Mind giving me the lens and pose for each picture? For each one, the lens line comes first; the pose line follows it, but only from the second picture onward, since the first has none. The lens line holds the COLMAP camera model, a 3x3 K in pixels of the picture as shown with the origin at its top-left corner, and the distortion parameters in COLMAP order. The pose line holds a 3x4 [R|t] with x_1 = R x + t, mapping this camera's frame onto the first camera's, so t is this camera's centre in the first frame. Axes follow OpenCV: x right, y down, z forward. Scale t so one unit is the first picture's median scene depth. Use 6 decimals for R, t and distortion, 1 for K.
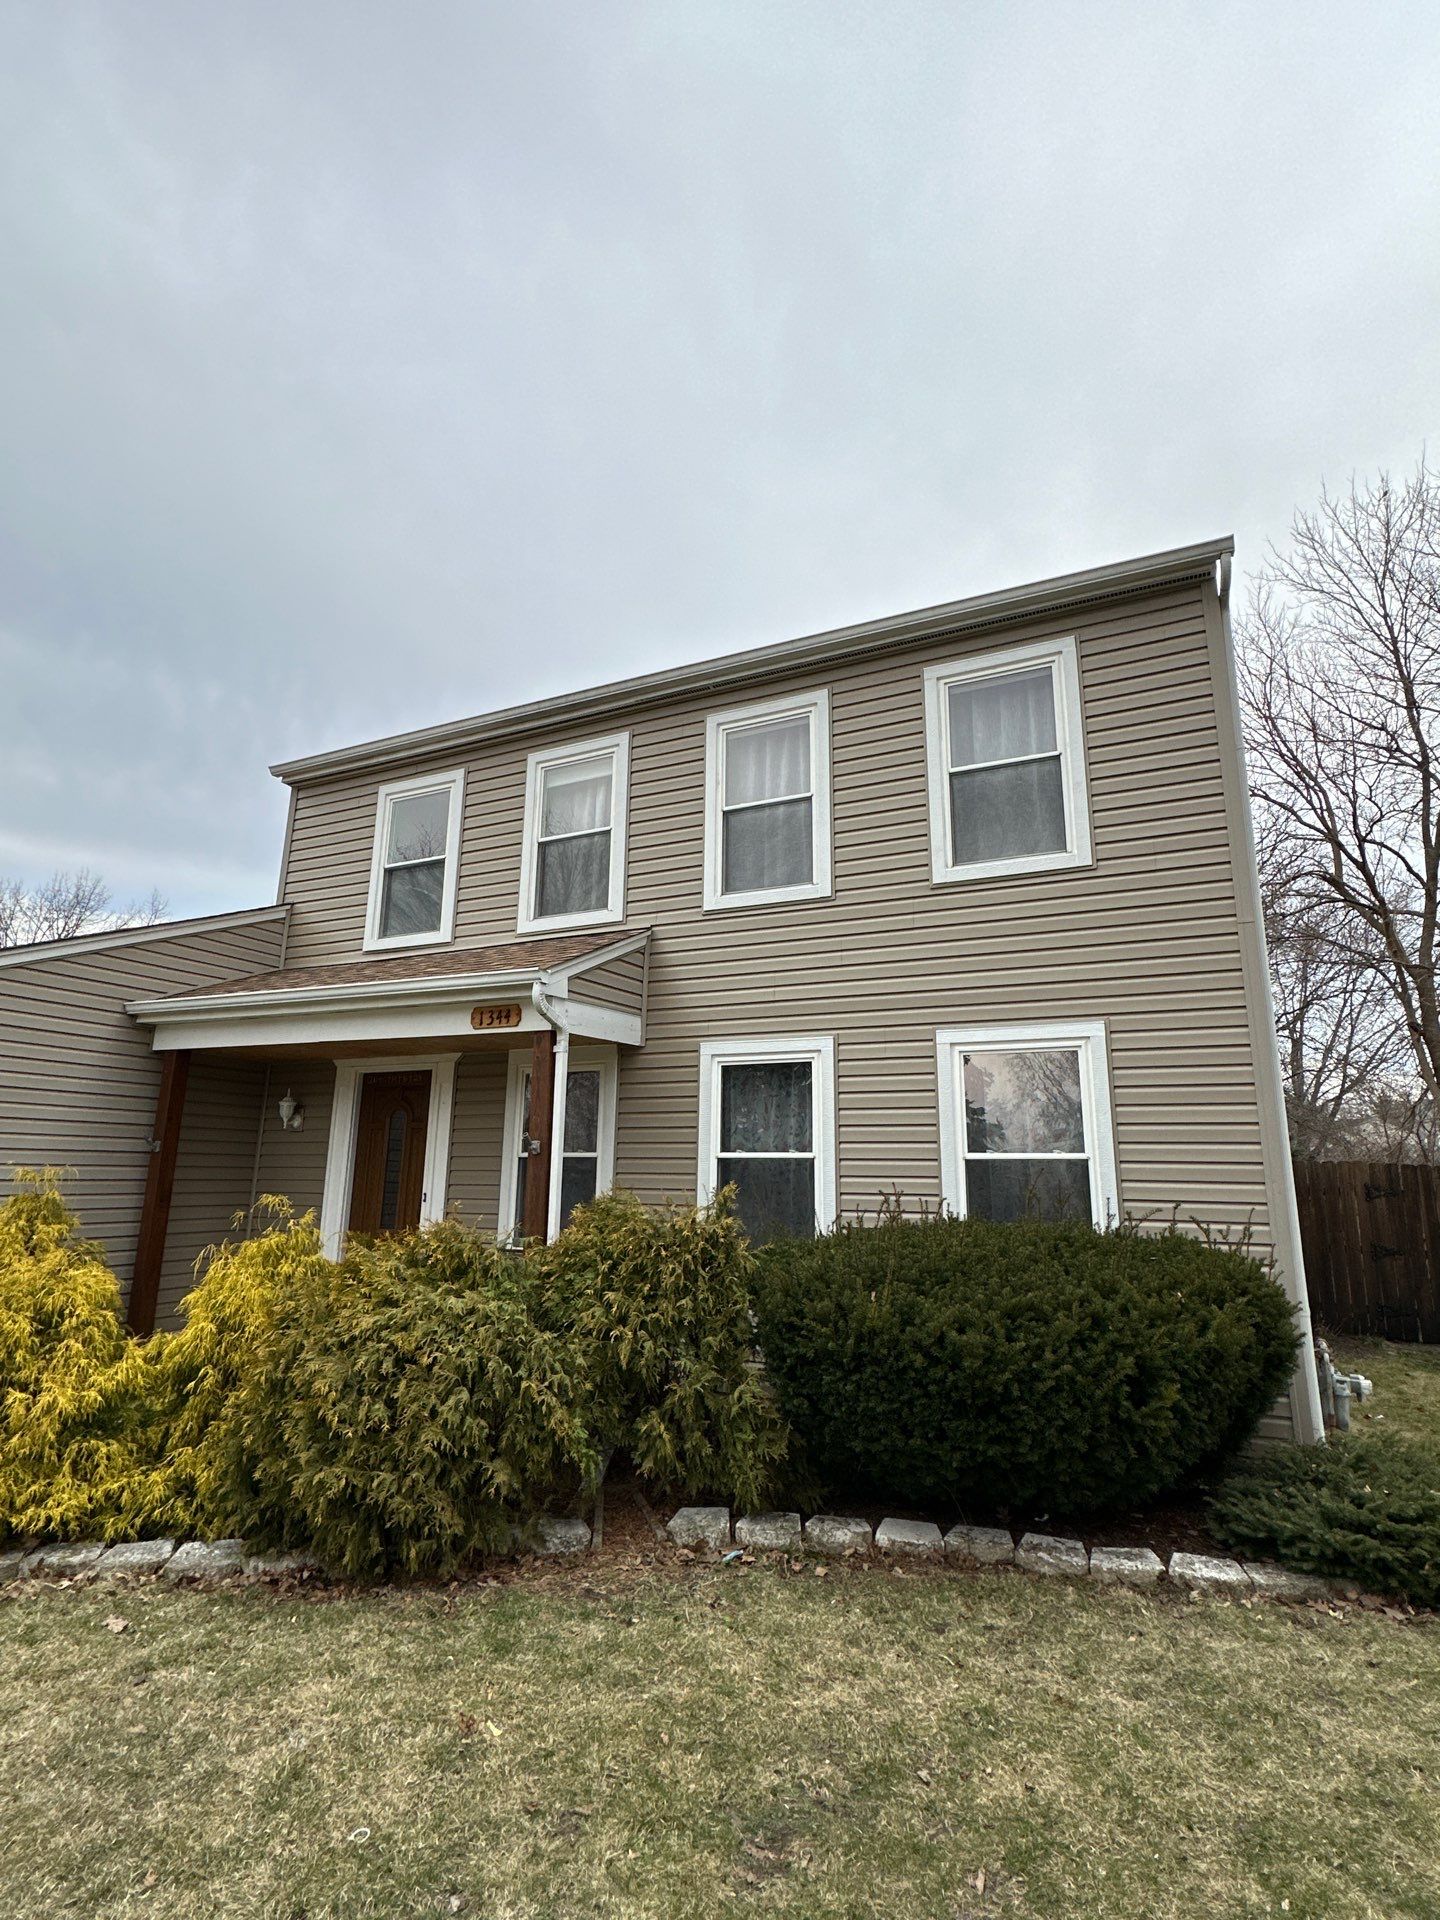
lens RADIAL K [[944.8, 0, 720.0], [0, 944.8, 960.0], [0, 0, 1]] dist [-0.000694, -0.000059]
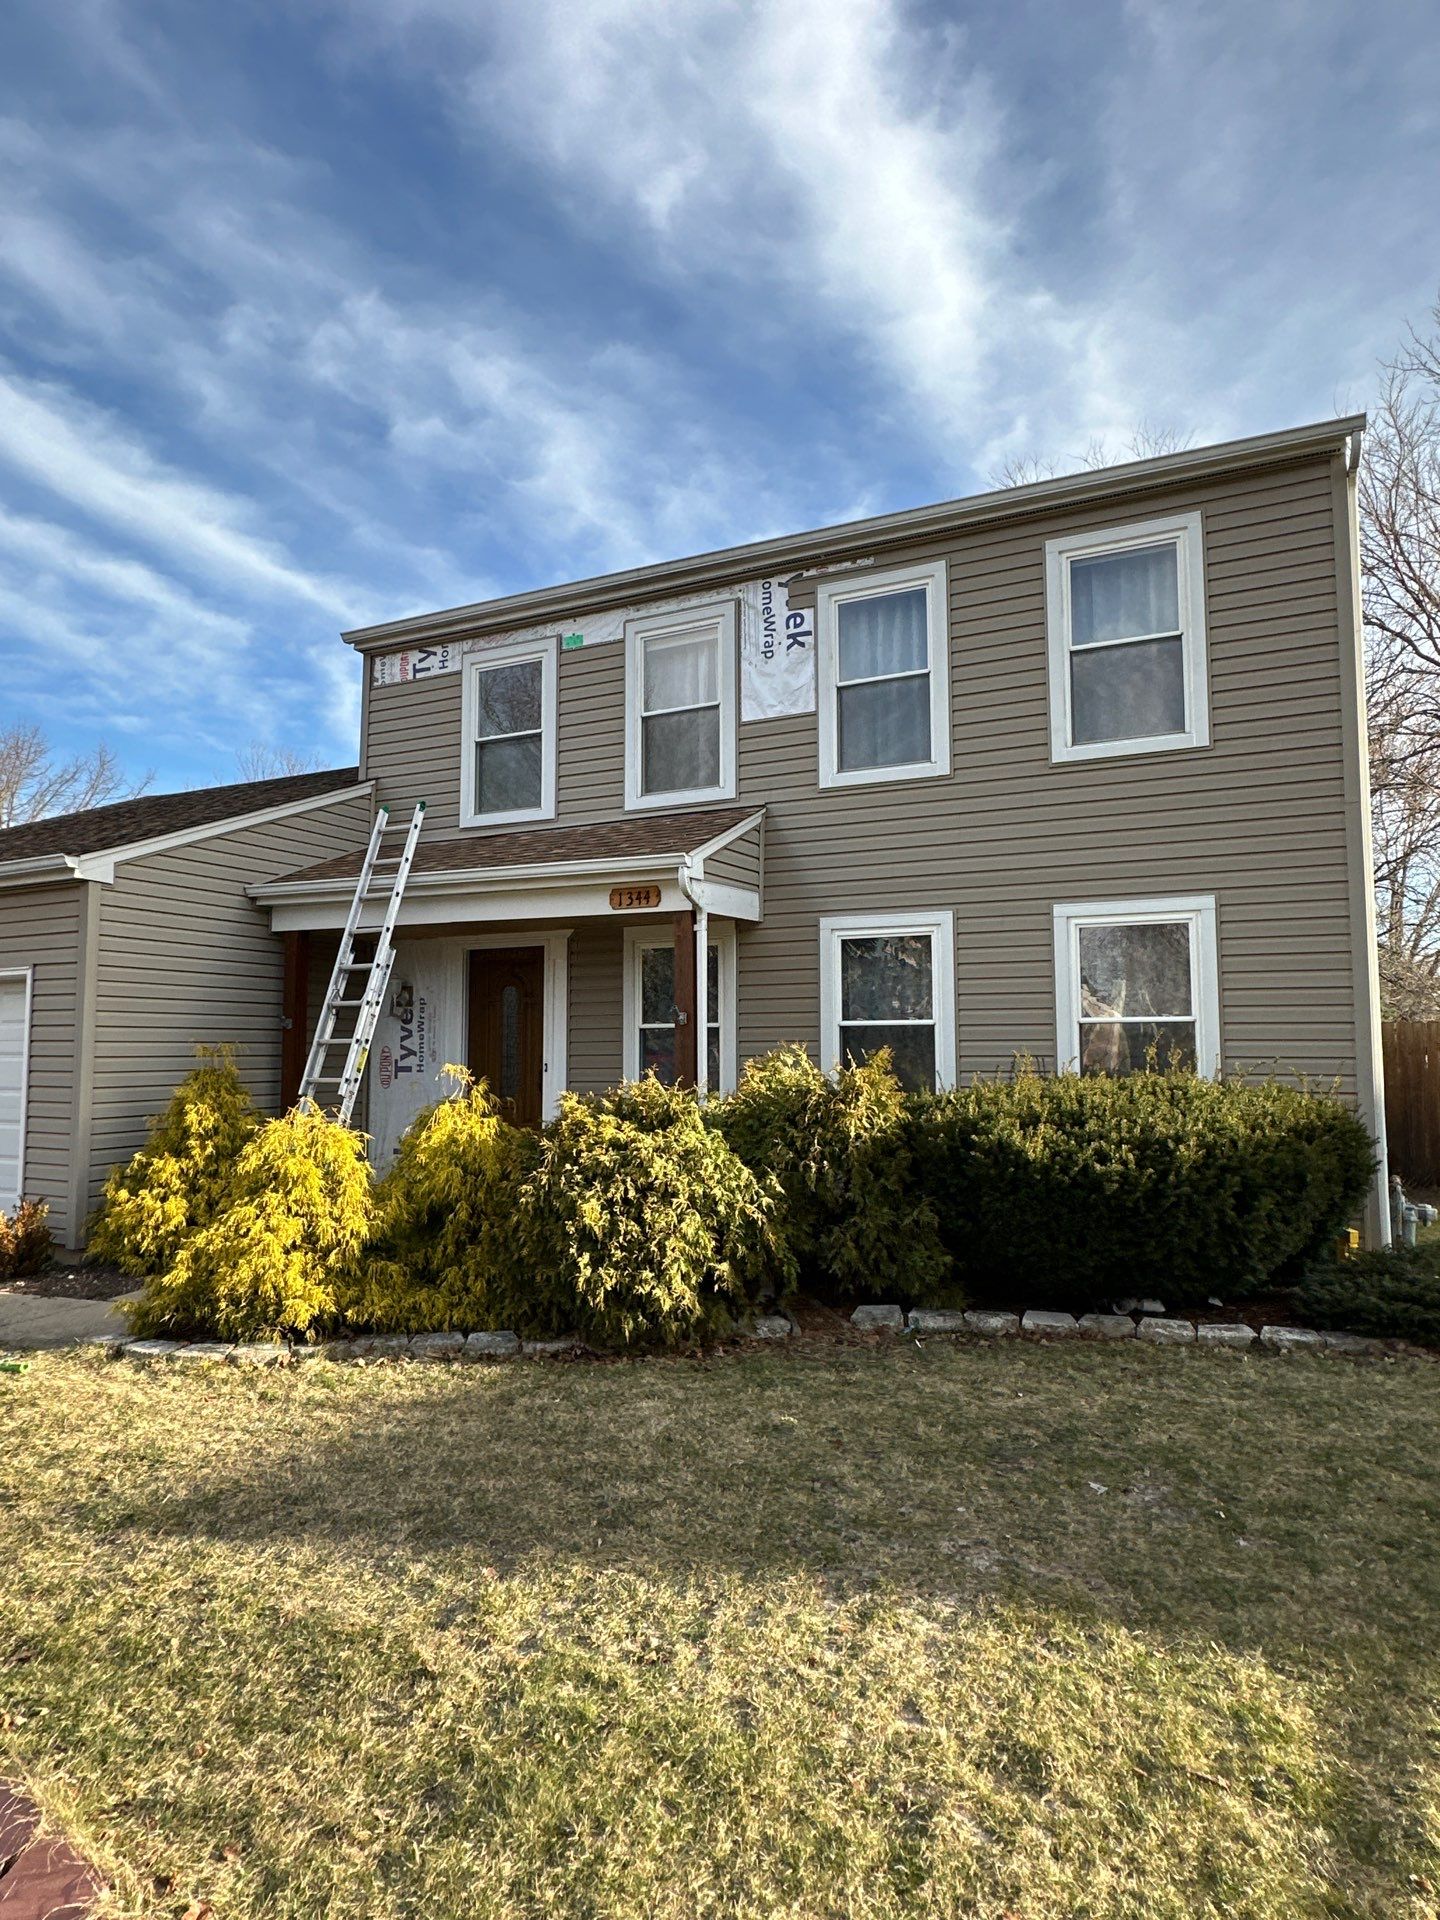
lens RADIAL K [[1112.0, 0, 720.0], [0, 1112.0, 960.0], [0, 0, 1]] dist [0.000298, 0.000406]
pose [[0.999881, -0.015331, -0.001496, -0.139768], [0.015387, 0.989539, 0.143443, -0.047228], [-0.000719, -0.143449, 0.989658, -0.236237]]
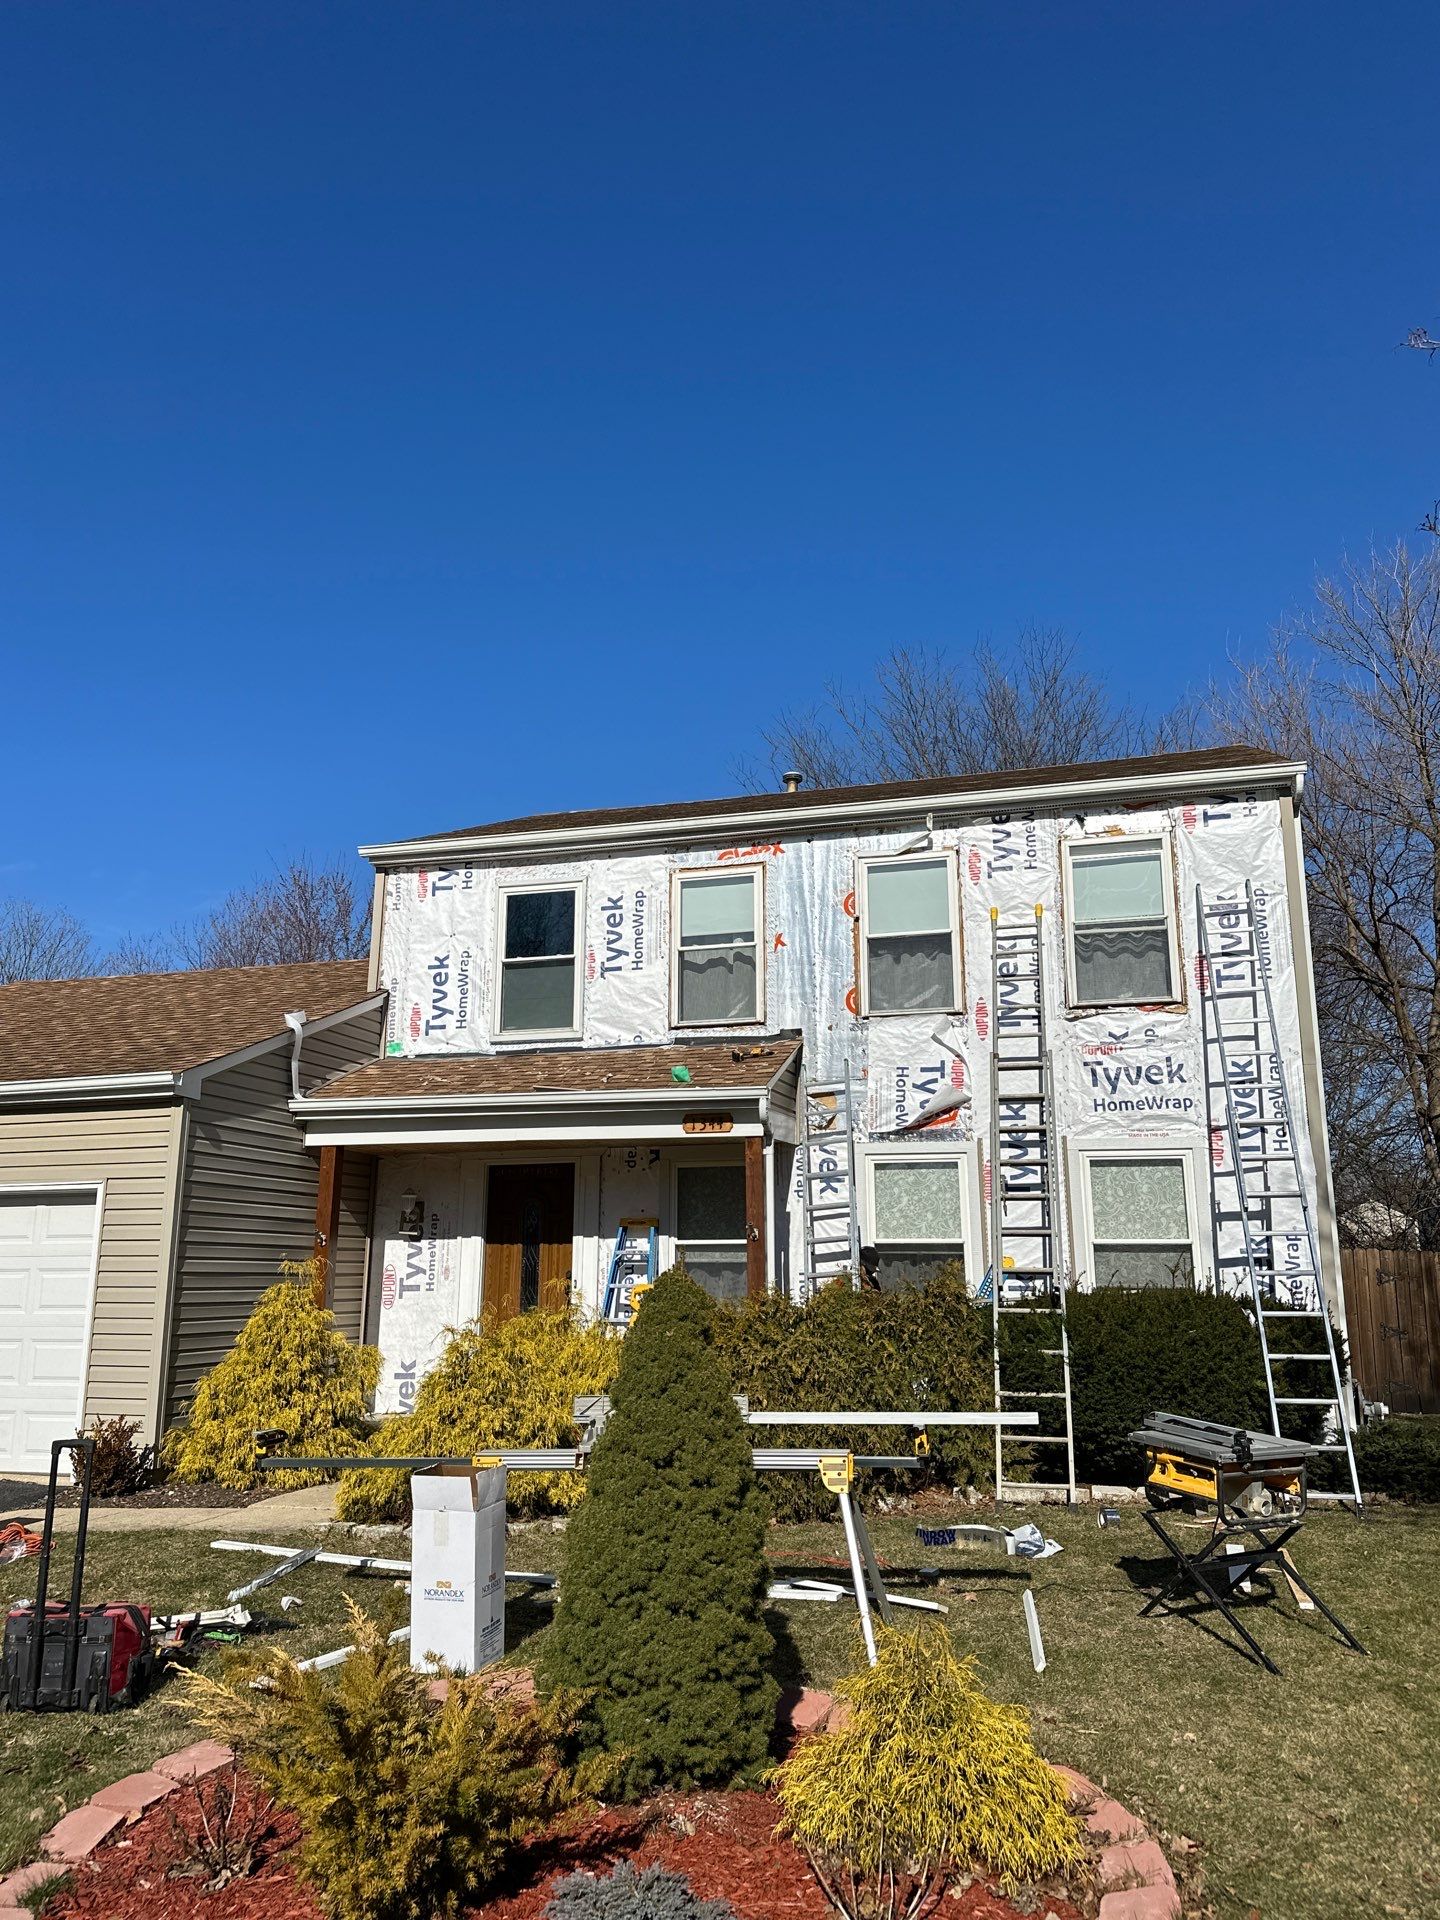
lens RADIAL K [[1378.8, 0, 720.0], [0, 1378.8, 960.0], [0, 0, 1]] dist [0.006784, 0.001191]
pose [[0.986371, 0.021316, 0.163151, -0.496364], [-0.020501, 0.999768, -0.006676, -0.128133], [-0.163256, 0.003240, 0.986578, -0.668518]]
